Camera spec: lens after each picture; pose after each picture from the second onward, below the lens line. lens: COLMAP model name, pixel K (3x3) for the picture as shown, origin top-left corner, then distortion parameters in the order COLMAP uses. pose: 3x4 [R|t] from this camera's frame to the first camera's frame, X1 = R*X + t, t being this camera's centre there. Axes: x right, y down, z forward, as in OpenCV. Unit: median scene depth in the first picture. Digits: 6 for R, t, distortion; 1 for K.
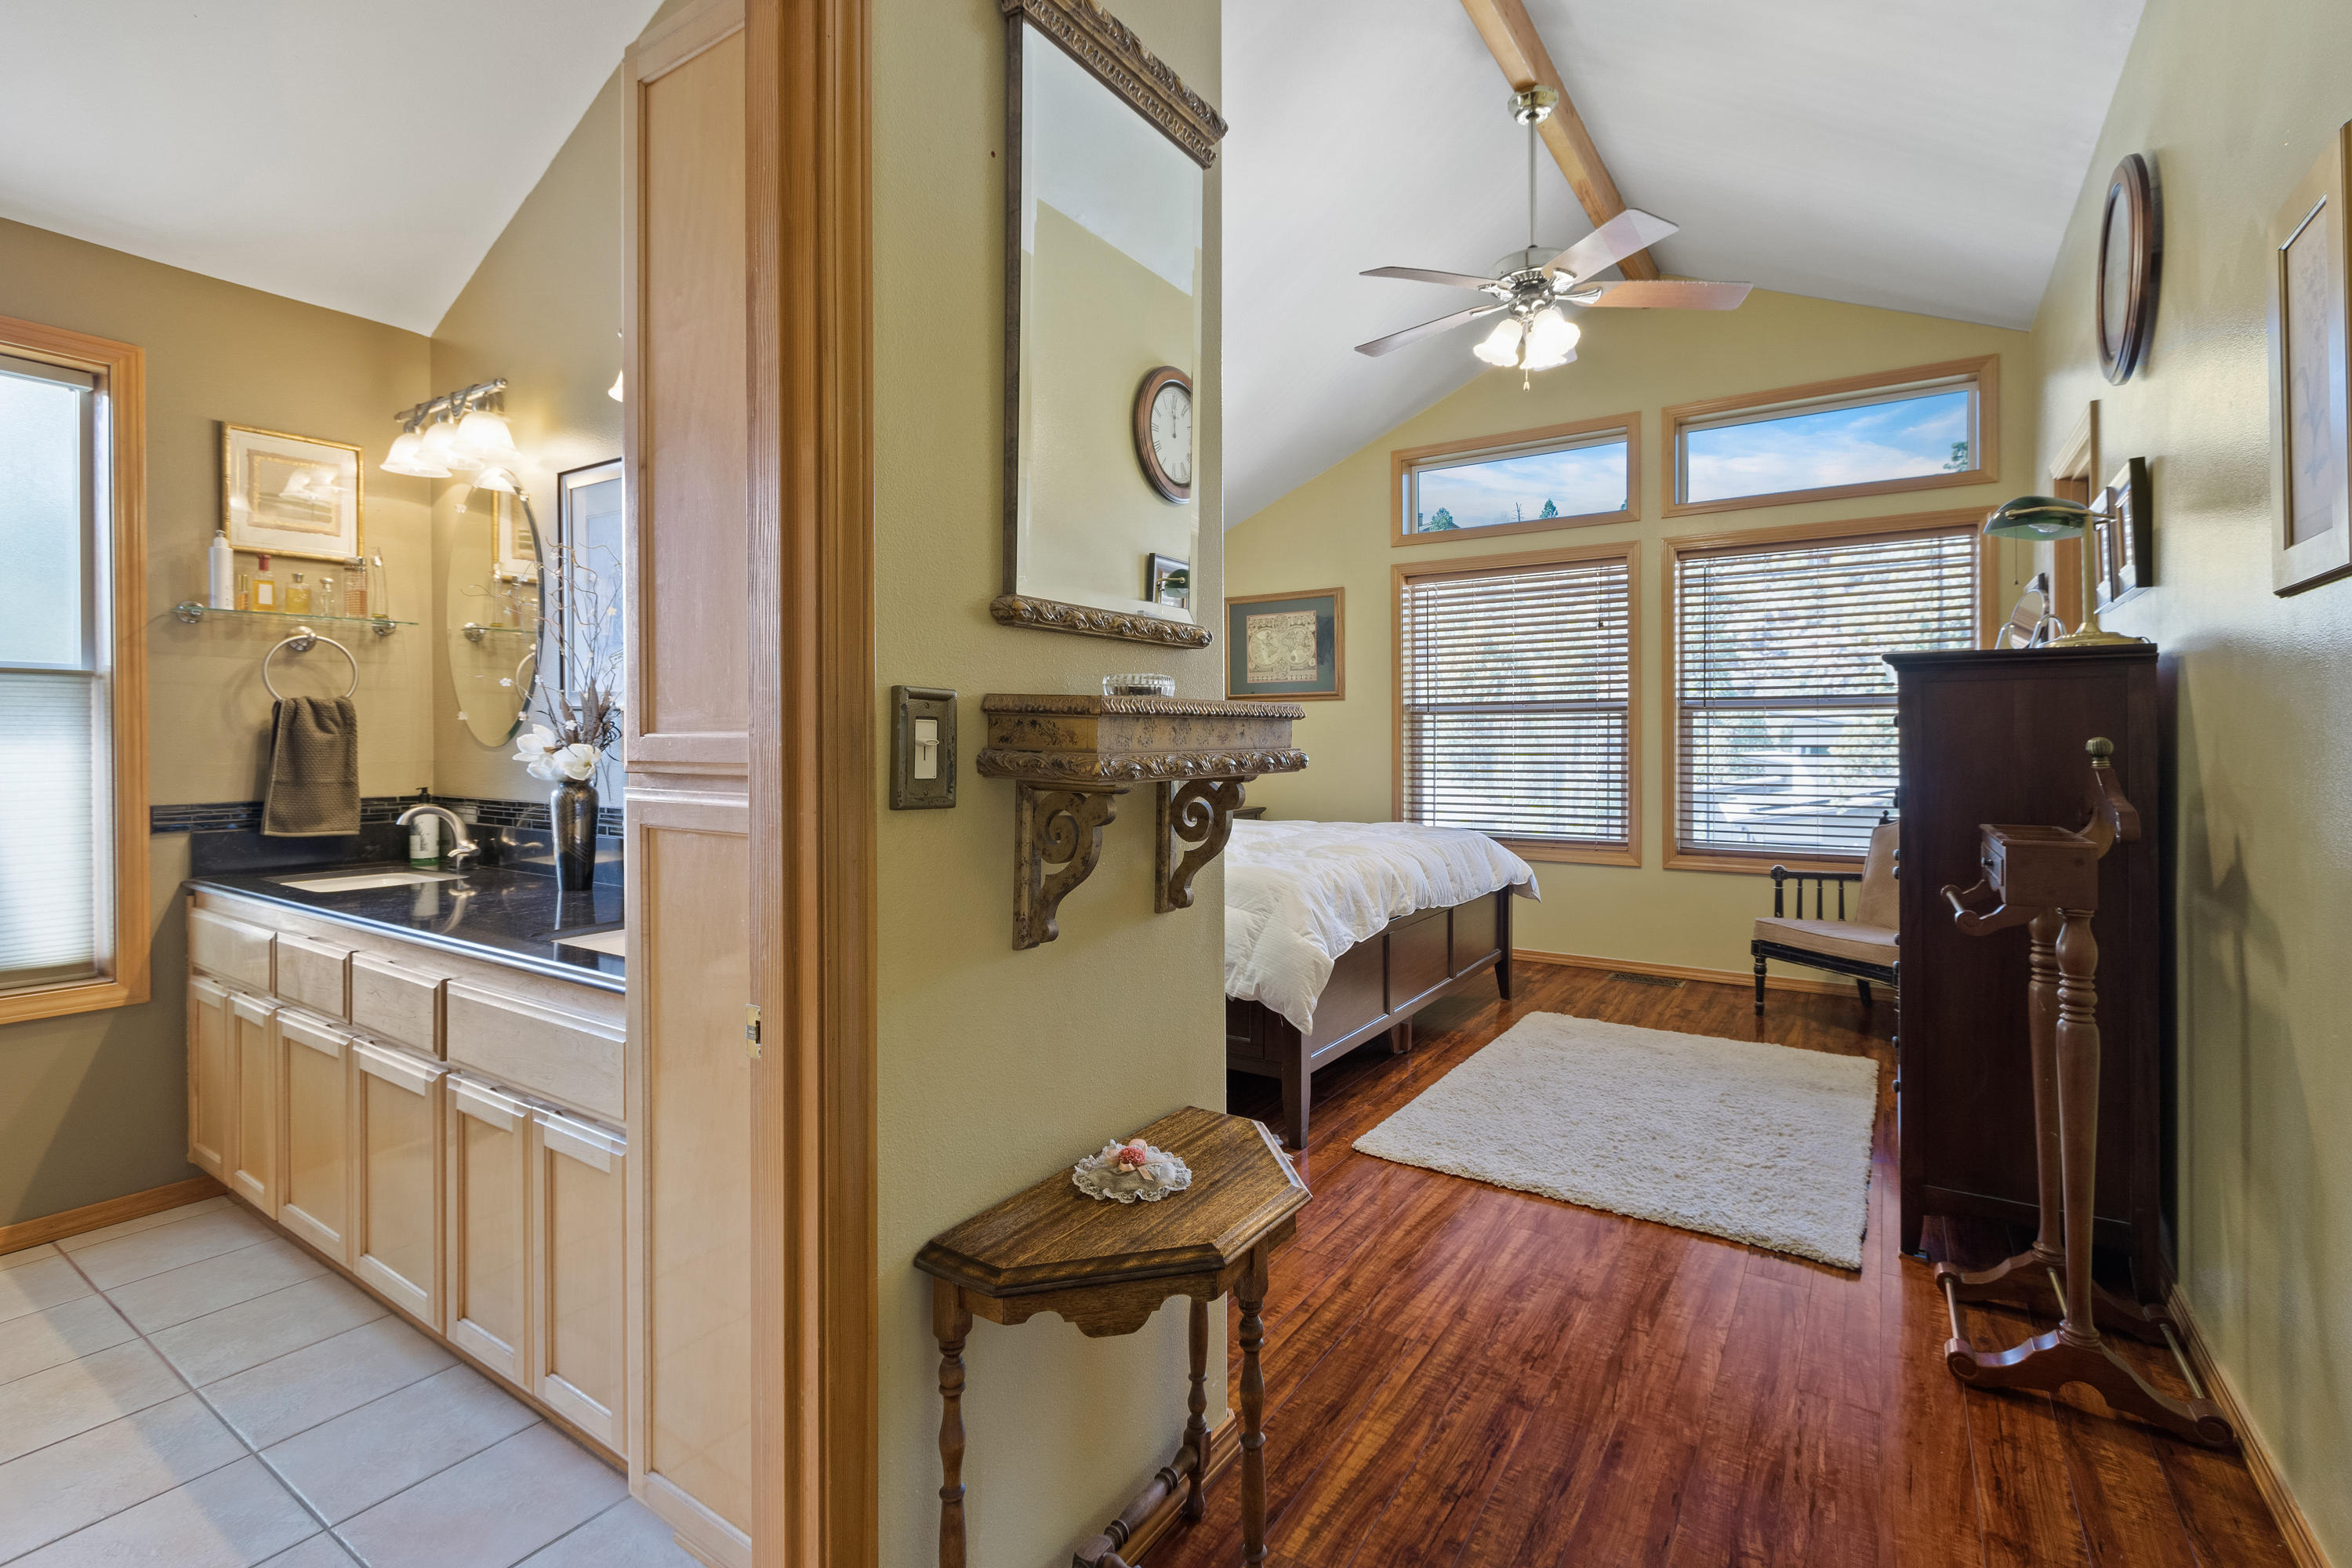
lens RADIAL K [[1059.0, 0, 1184.6], [0, 1059.0, 741.4], [0, 0, 1]] dist [-0.001667, 0.000866]
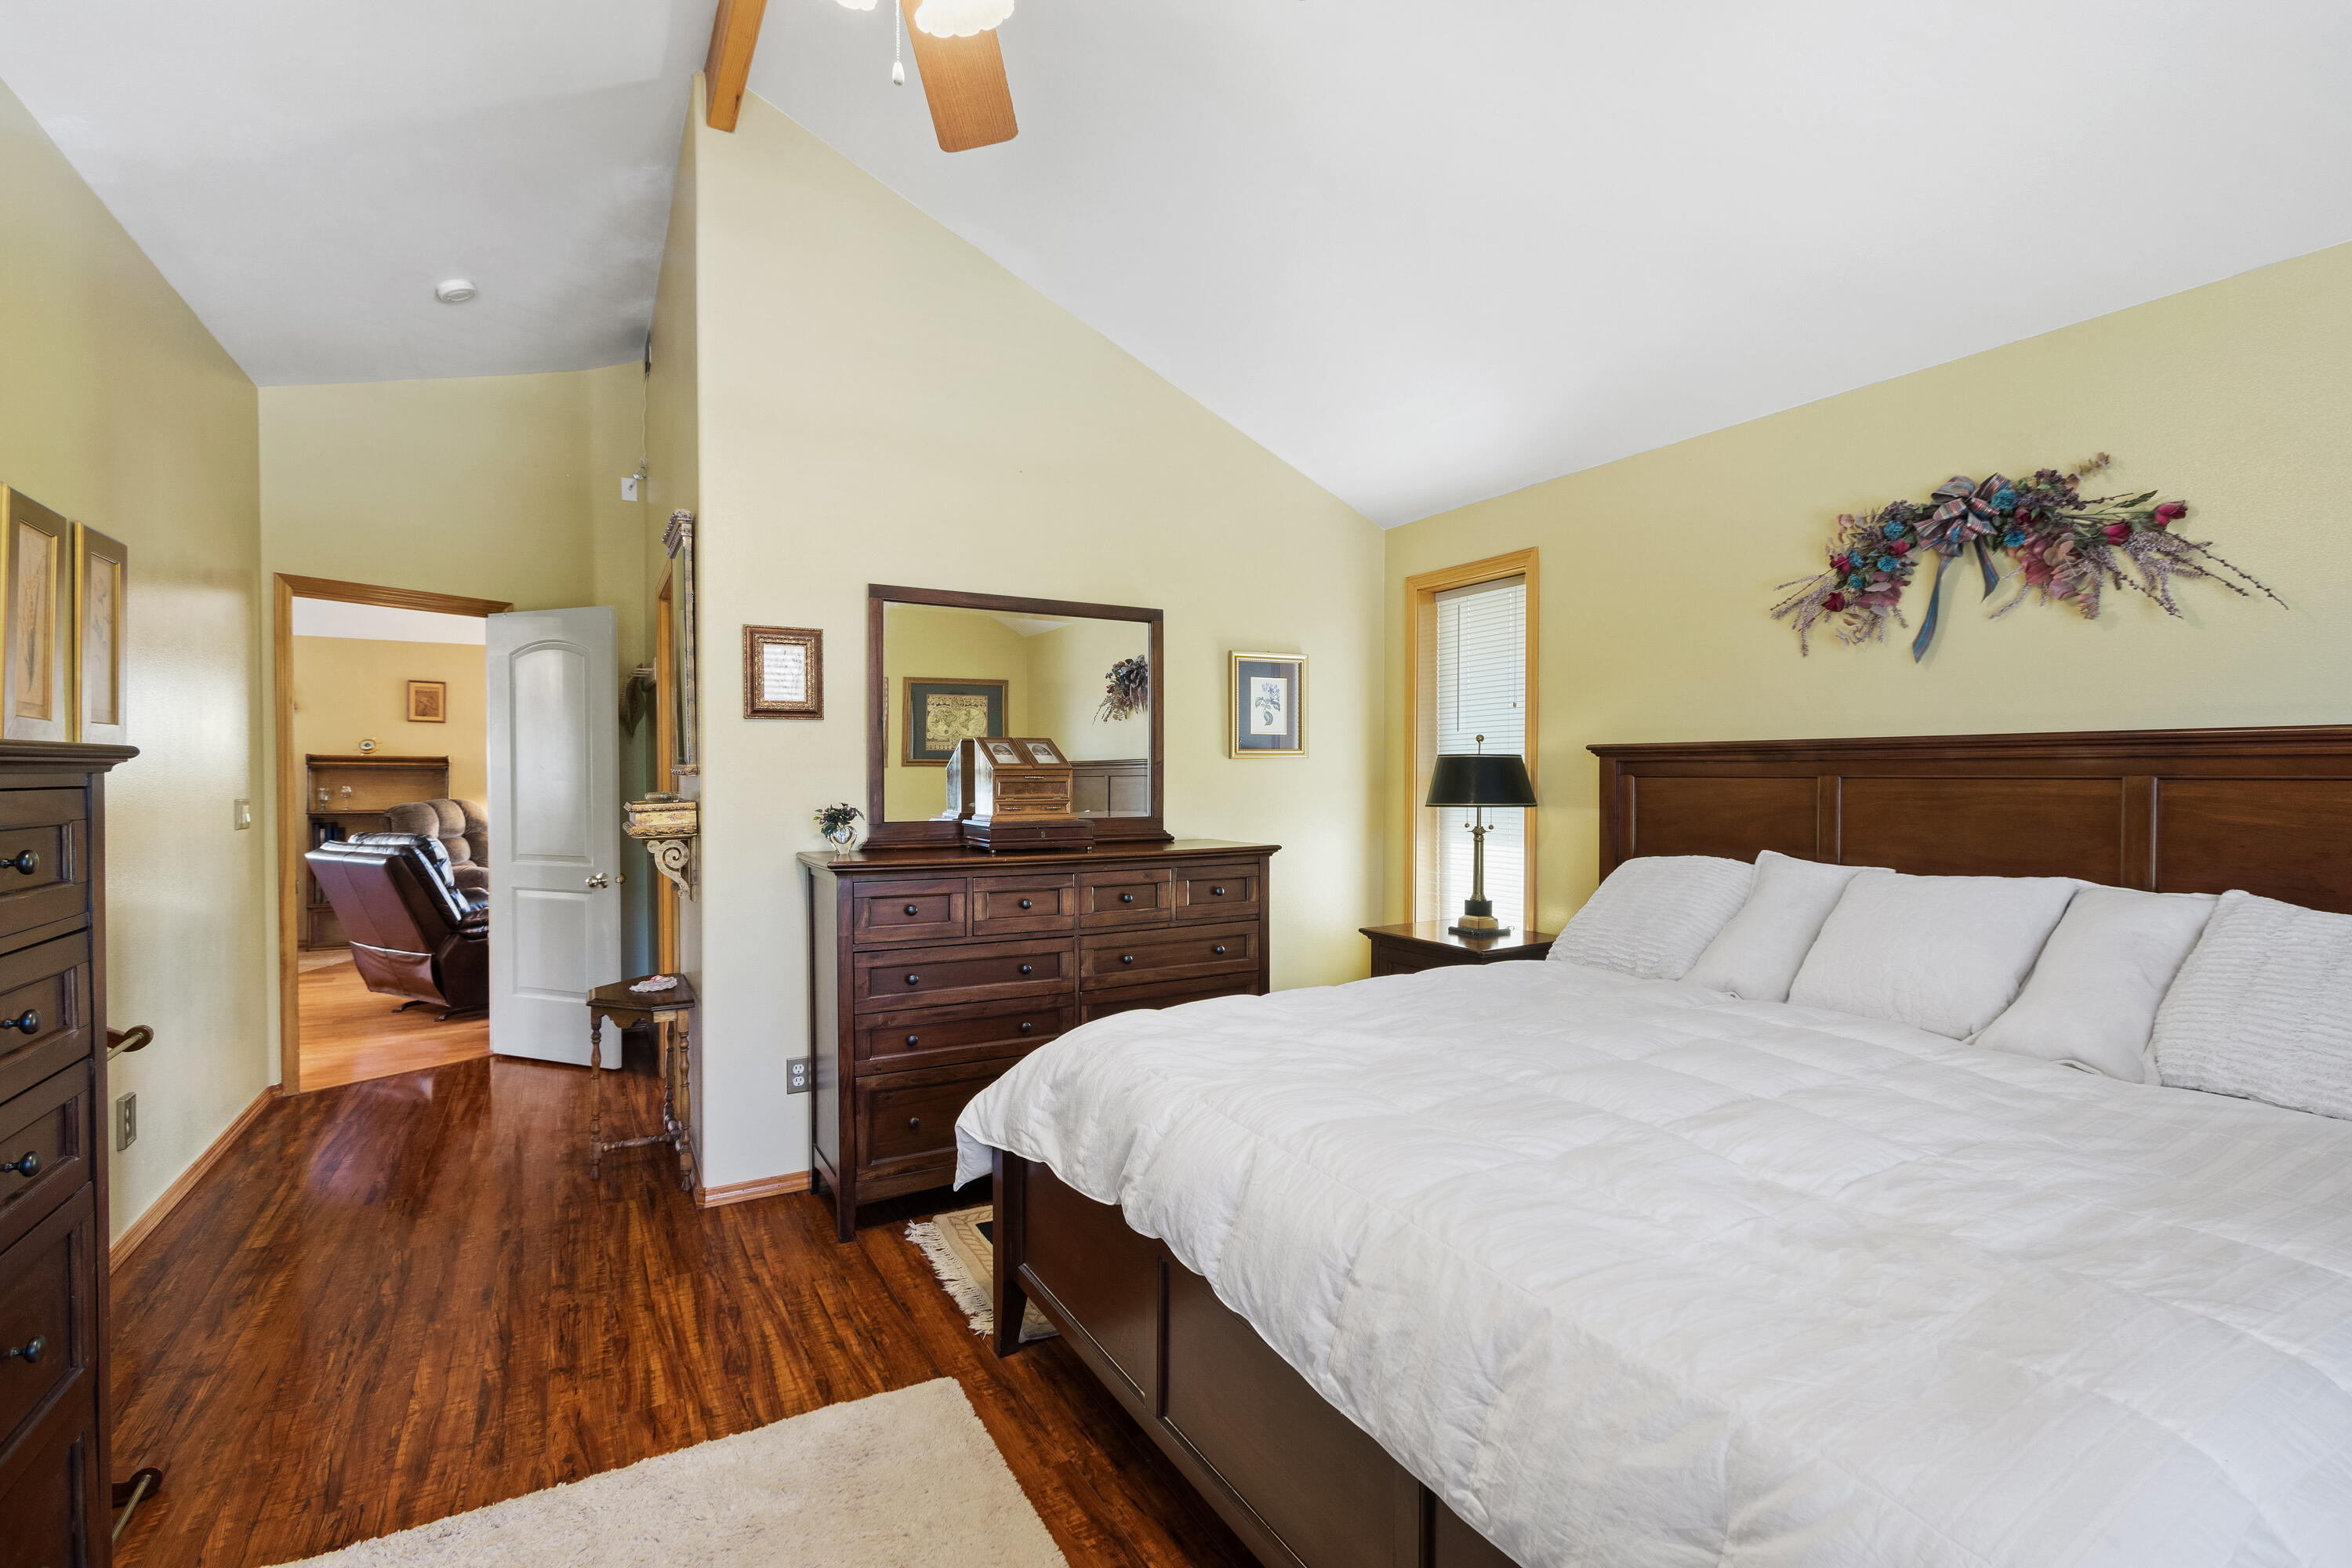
lens RADIAL K [[1059.0, 0, 1177.7], [0, 1059.0, 797.1], [0, 0, 1]] dist [-0.001667, 0.000866]
pose [[-0.446638, 0.019183, -0.894509, 0.427837], [-0.004944, 0.999702, 0.023907, -0.029799], [0.894701, 0.015100, -0.446410, 0.834645]]
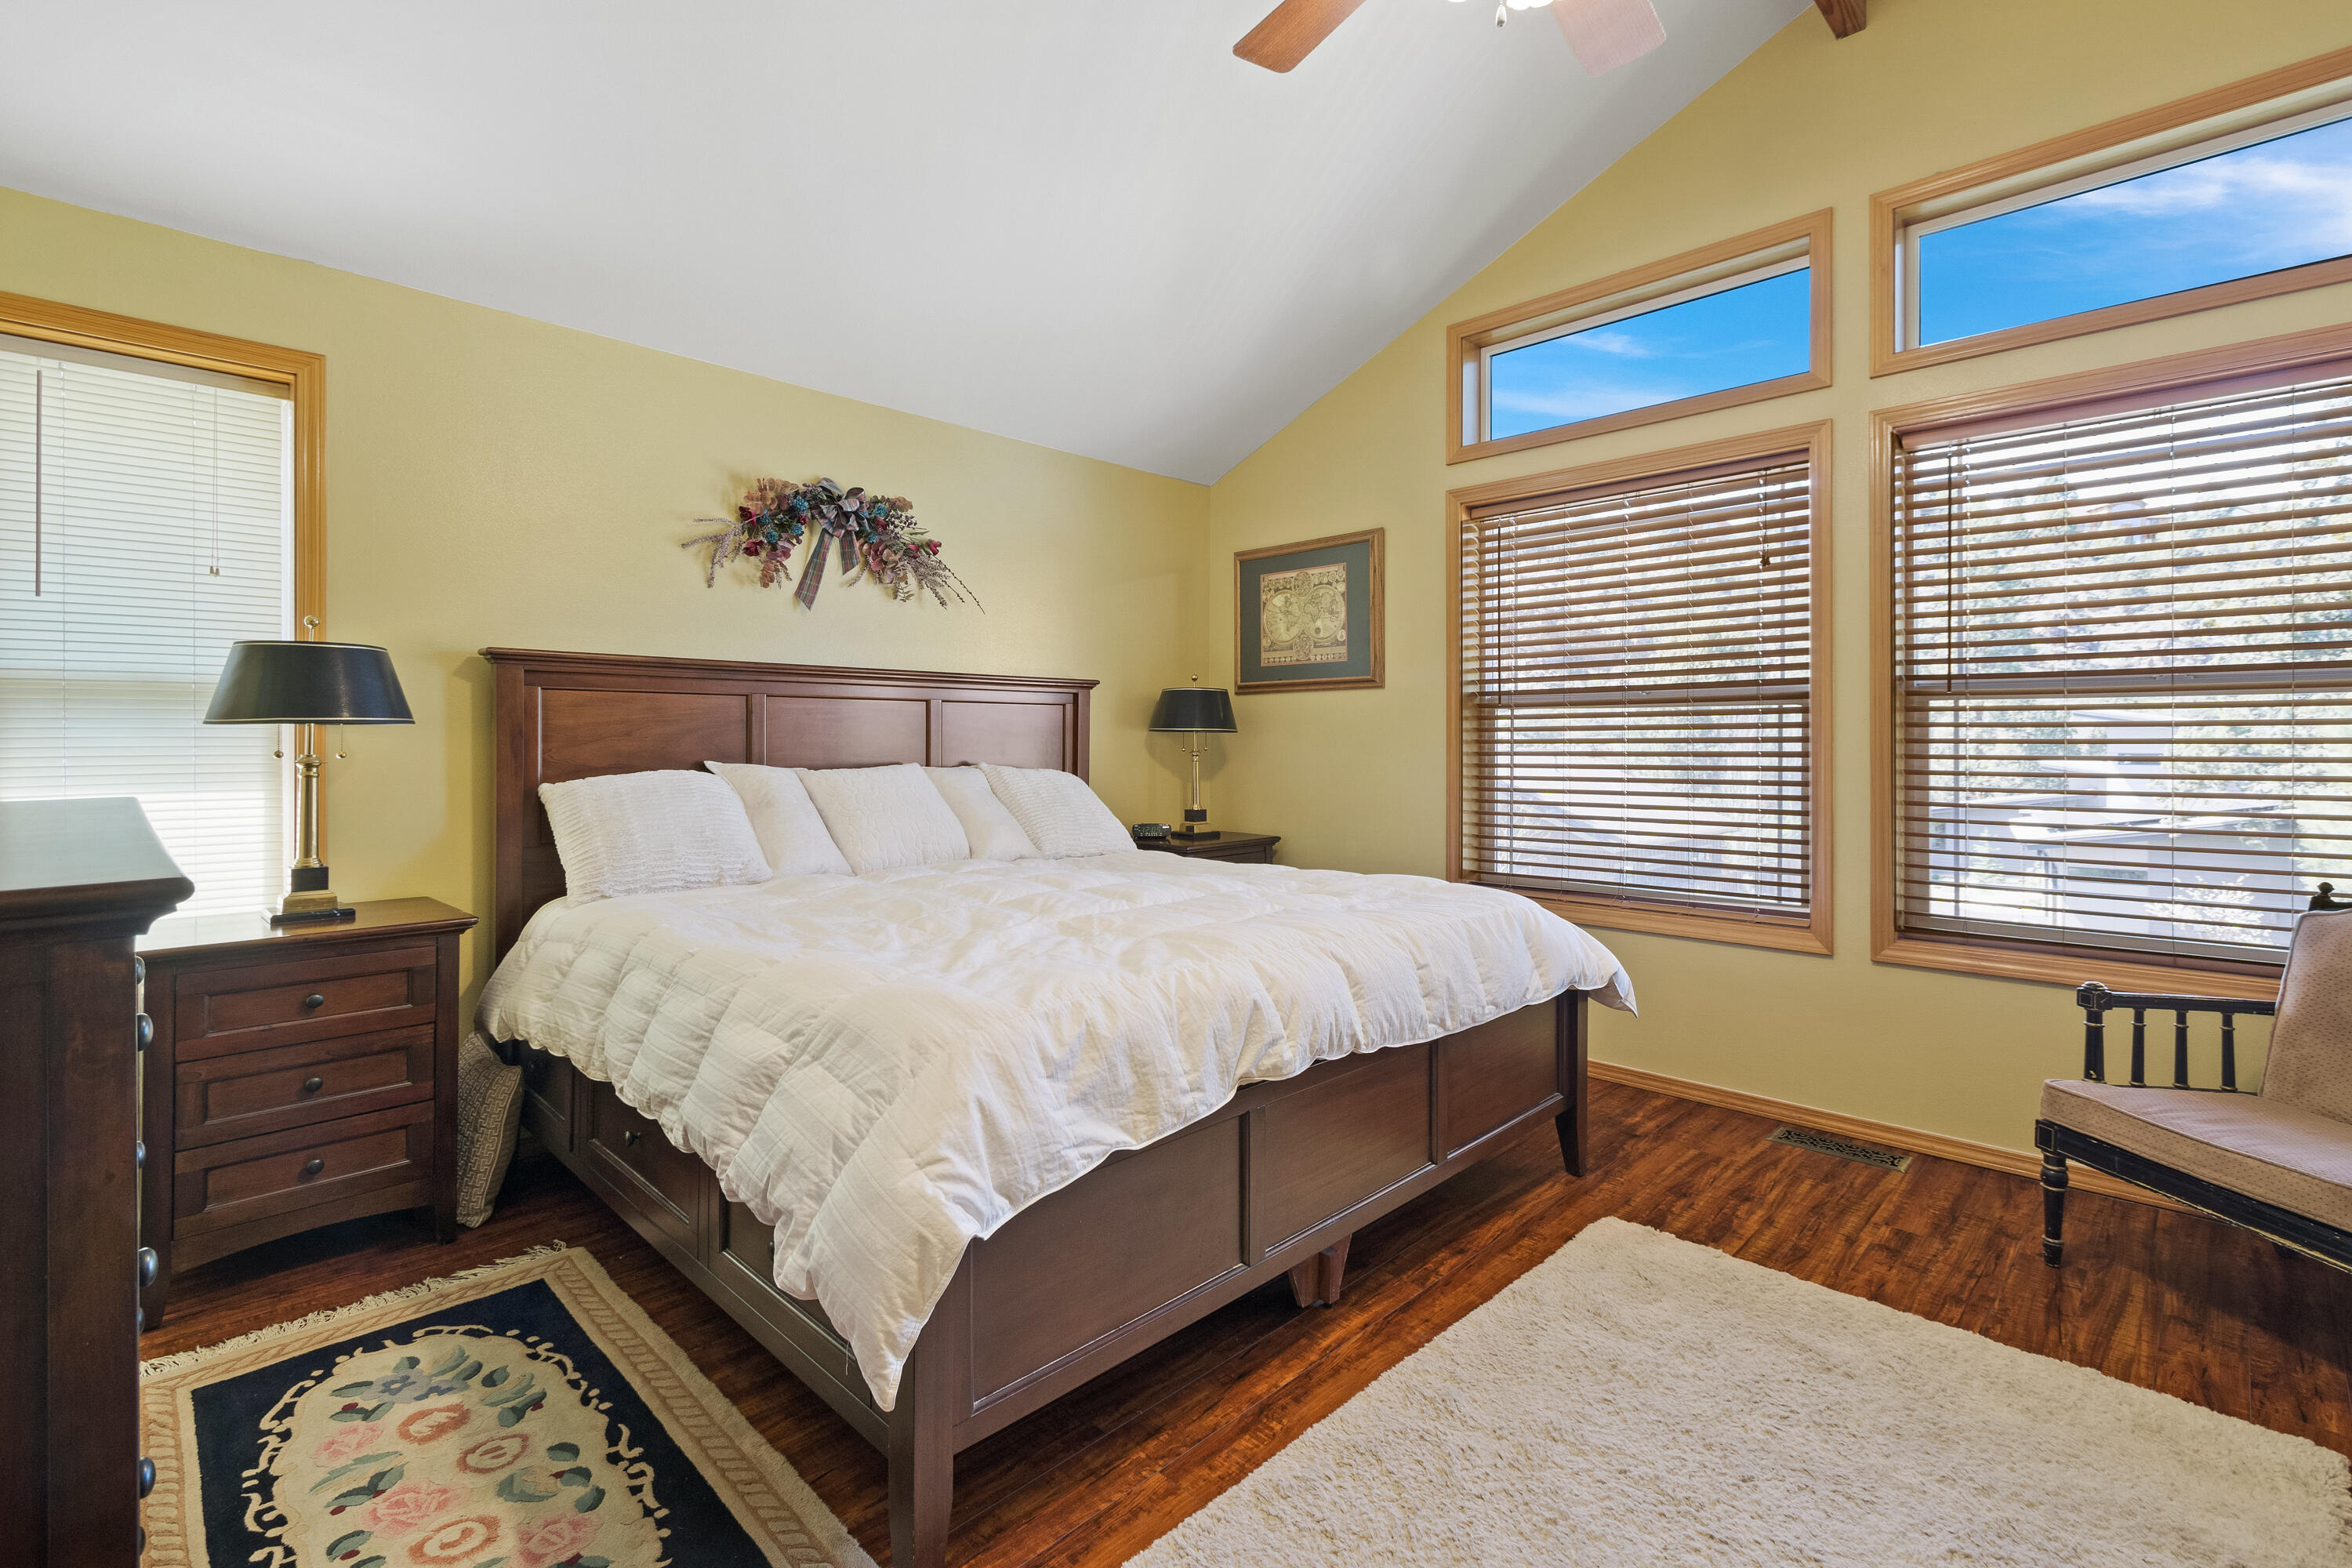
lens RADIAL K [[1059.0, 0, 1189.9], [0, 1059.0, 739.2], [0, 0, 1]] dist [-0.001667, 0.000866]
pose [[0.981664, 0.003116, -0.190595, 0.178596], [-0.004309, 0.999974, -0.005847, -0.000407], [0.190572, 0.006561, 0.981651, 0.322606]]
